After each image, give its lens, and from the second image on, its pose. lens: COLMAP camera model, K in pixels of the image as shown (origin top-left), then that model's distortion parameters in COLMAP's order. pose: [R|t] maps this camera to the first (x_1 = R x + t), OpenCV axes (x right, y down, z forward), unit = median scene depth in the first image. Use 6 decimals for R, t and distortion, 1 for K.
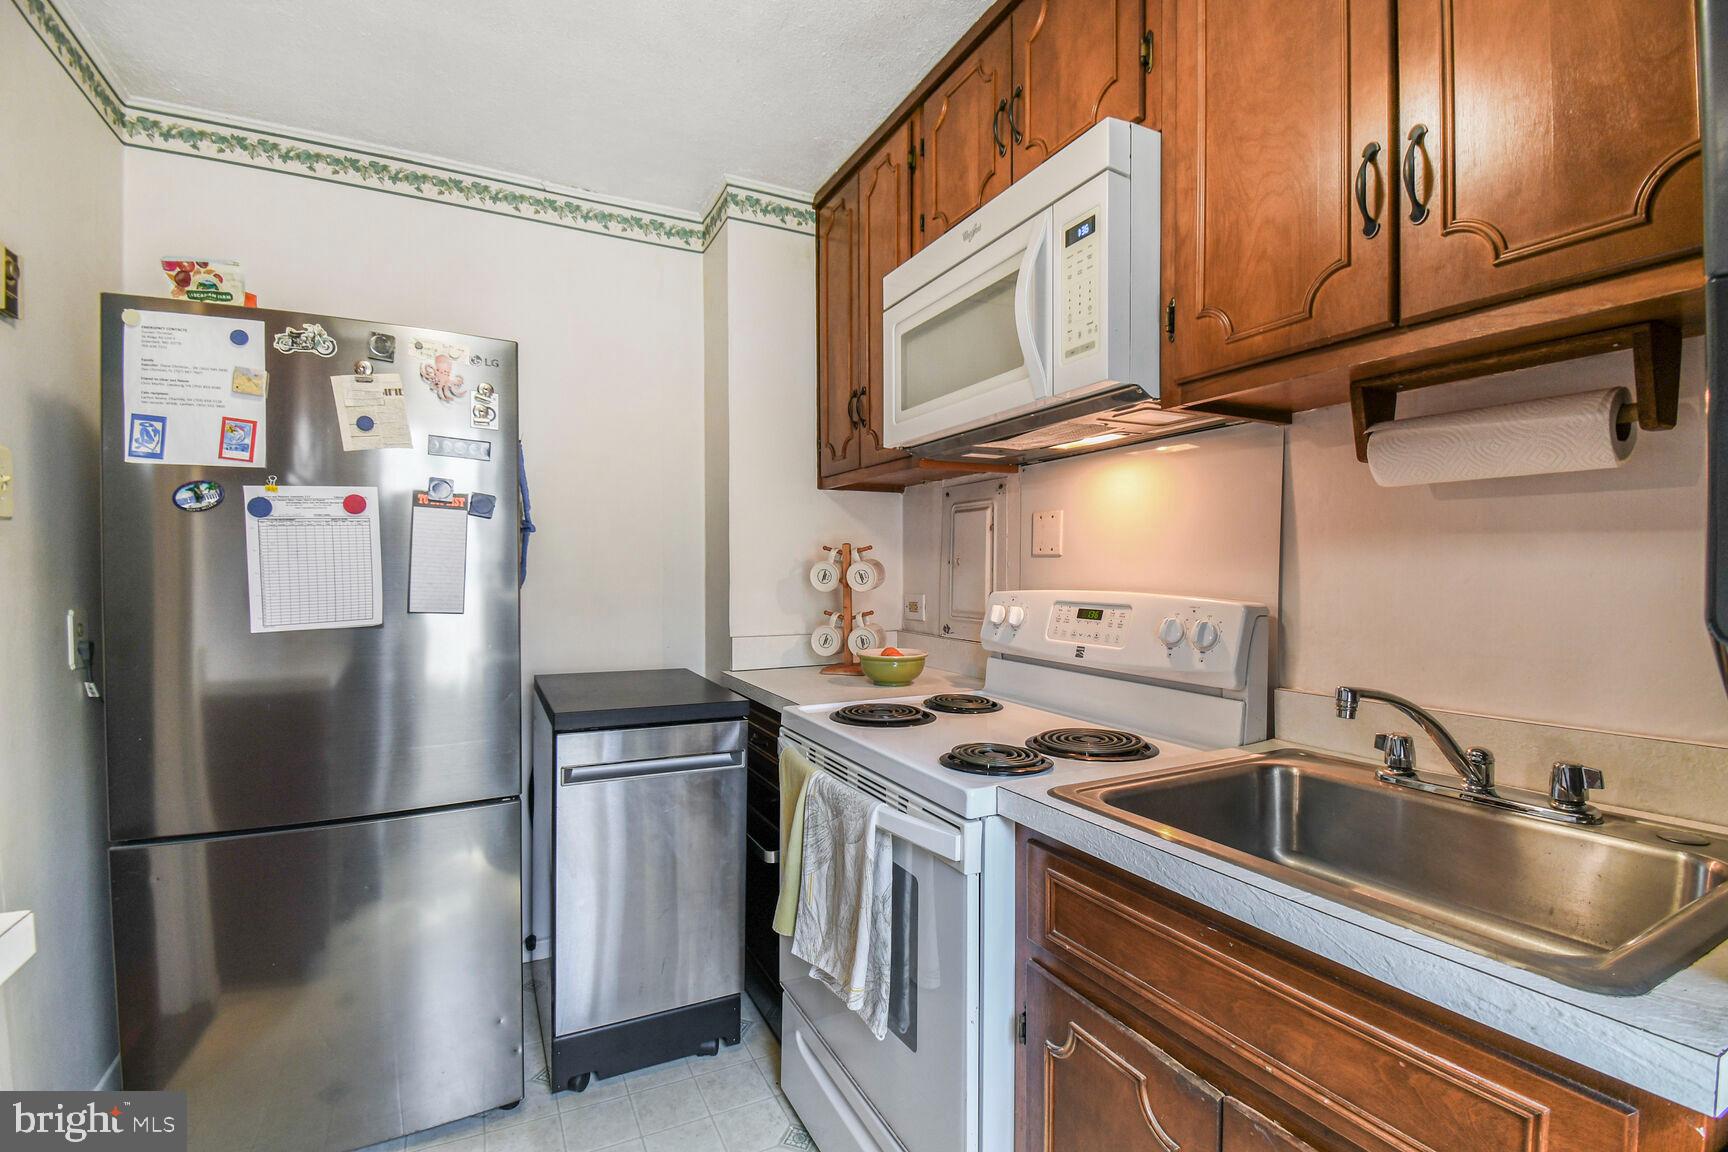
lens RADIAL K [[776.5, 0, 863.2], [0, 776.5, 574.8], [0, 0, 1]] dist [-0.001751, -0.000217]
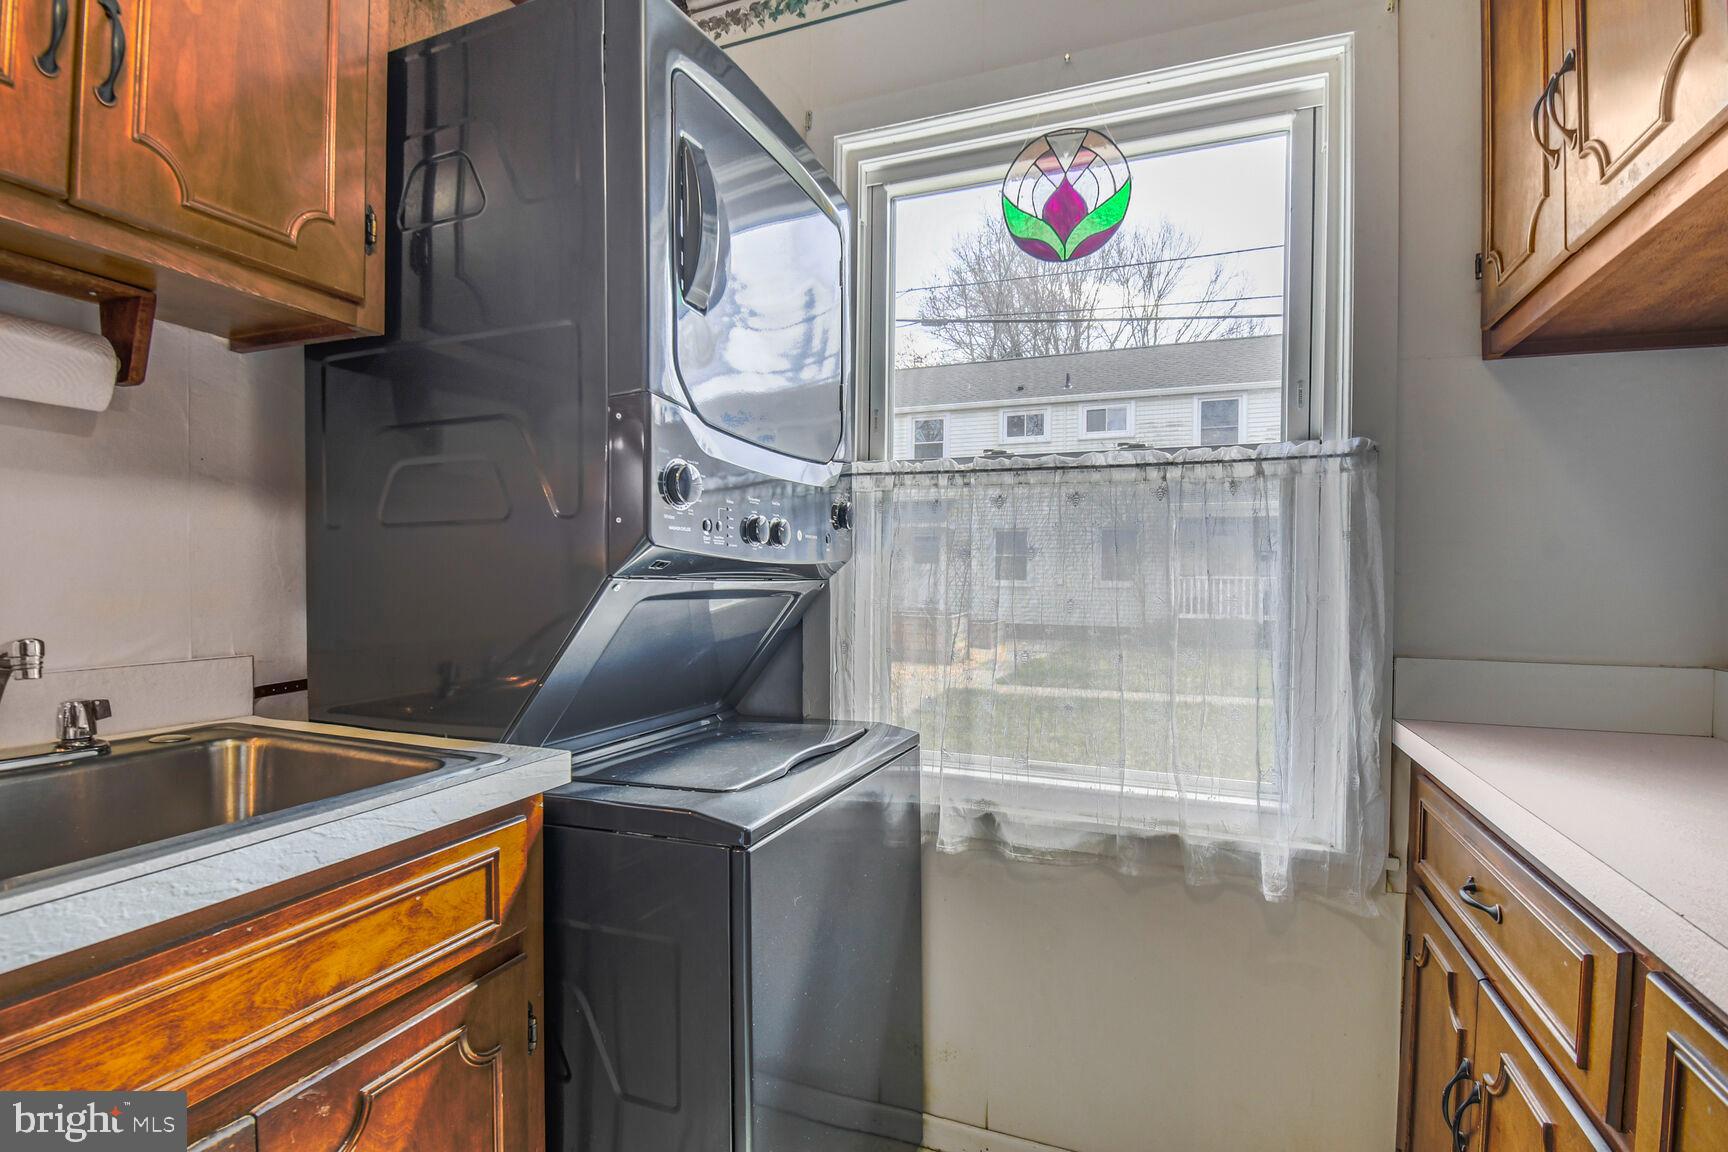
lens RADIAL K [[776.5, 0, 868.4], [0, 776.5, 575.7], [0, 0, 1]] dist [-0.001751, -0.000217]
pose [[-0.653324, 0.001012, 0.757078, -0.597425], [0.001681, 0.999999, 0.000114, 0.101768], [-0.757076, 0.001347, -0.653325, 1.060404]]
